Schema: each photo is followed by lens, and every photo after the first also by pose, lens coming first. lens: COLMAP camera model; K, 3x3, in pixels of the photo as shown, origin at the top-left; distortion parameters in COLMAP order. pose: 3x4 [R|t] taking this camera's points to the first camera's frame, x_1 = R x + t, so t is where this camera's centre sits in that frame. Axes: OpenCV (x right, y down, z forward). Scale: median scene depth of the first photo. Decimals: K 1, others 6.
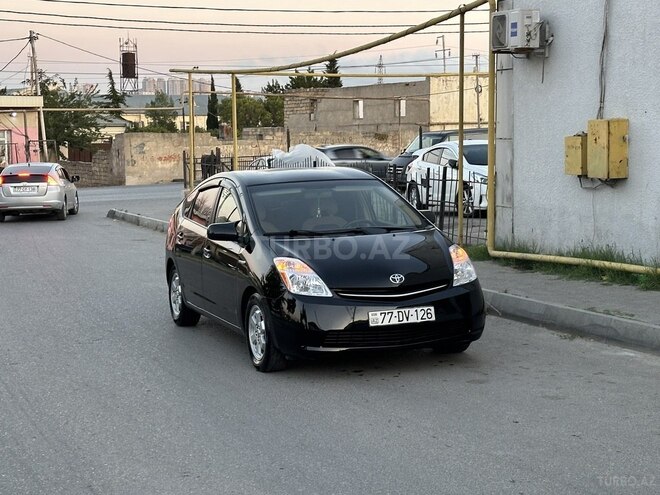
lens RADIAL K [[1241.4, 0, 318.6], [0, 1241.4, 247.6], [0, 0, 1]] dist [0.140659, 0.000614]
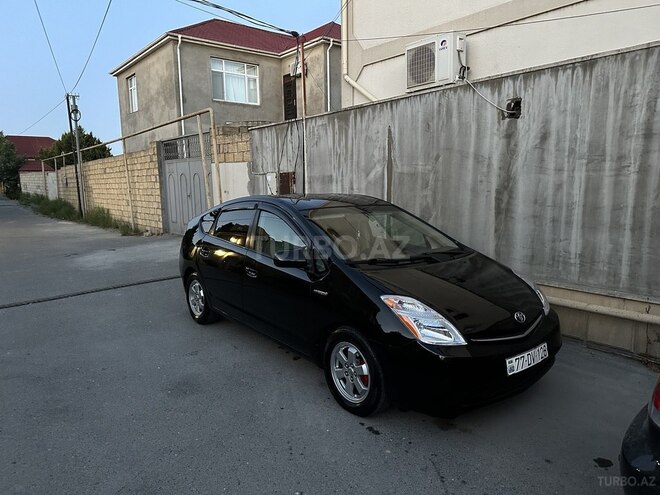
lens RADIAL K [[460.3, 0, 328.4], [0, 460.3, 247.7], [0, 0, 1]] dist [0.075718, -0.105601]
pose [[0.946571, -0.014176, 0.322184, -0.128121], [-0.002133, 0.998736, 0.050209, -0.030586], [-0.322489, -0.048213, 0.945345, 0.506548]]
